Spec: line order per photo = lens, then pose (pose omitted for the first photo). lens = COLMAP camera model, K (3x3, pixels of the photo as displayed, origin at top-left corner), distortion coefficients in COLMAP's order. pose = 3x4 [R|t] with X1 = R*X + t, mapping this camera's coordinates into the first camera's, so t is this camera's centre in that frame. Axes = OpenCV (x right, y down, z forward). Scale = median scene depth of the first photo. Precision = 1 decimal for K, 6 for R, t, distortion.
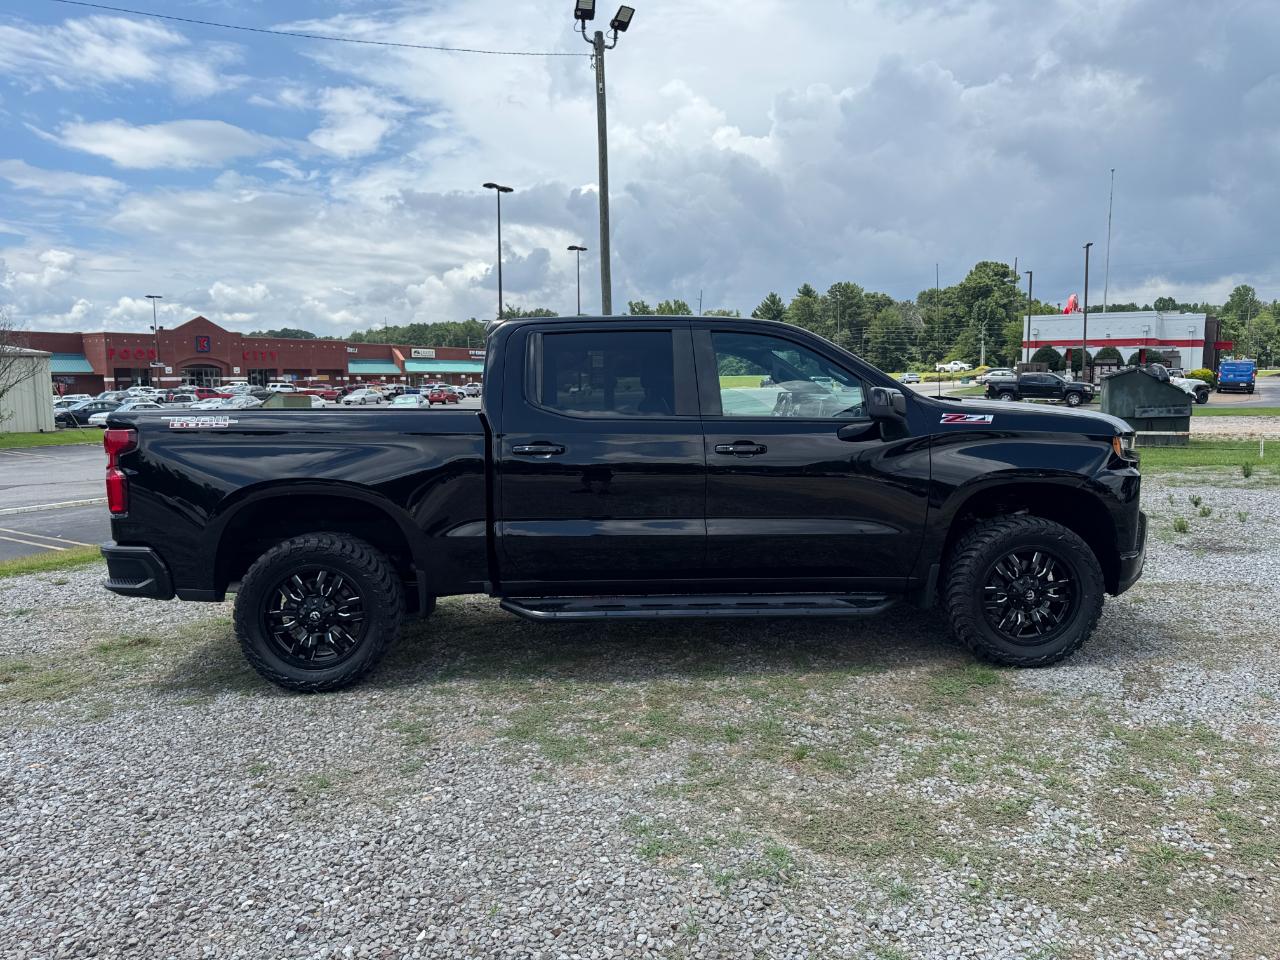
lens RADIAL K [[911.8, 0, 640.0], [0, 911.8, 480.0], [0, 0, 1]] dist [0.004839, 0.001926]
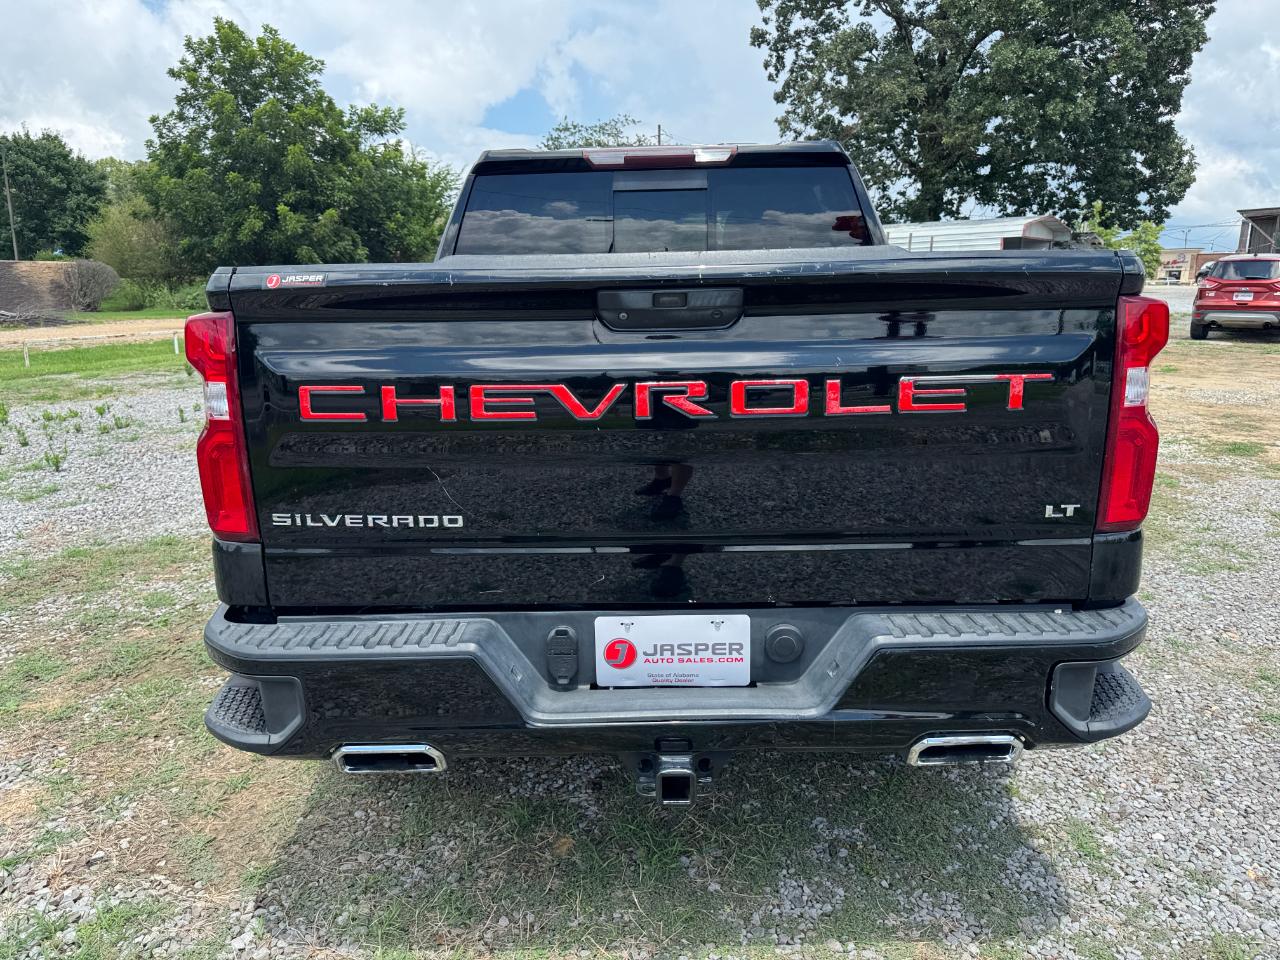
lens RADIAL K [[911.8, 0, 640.0], [0, 911.8, 480.0], [0, 0, 1]] dist [0.004839, 0.001926]
pose [[0.073308, -0.192062, 0.978641, -0.071328], [0.105487, 0.977270, 0.183891, -0.005512], [-0.991715, 0.089753, 0.091902, 0.086921]]
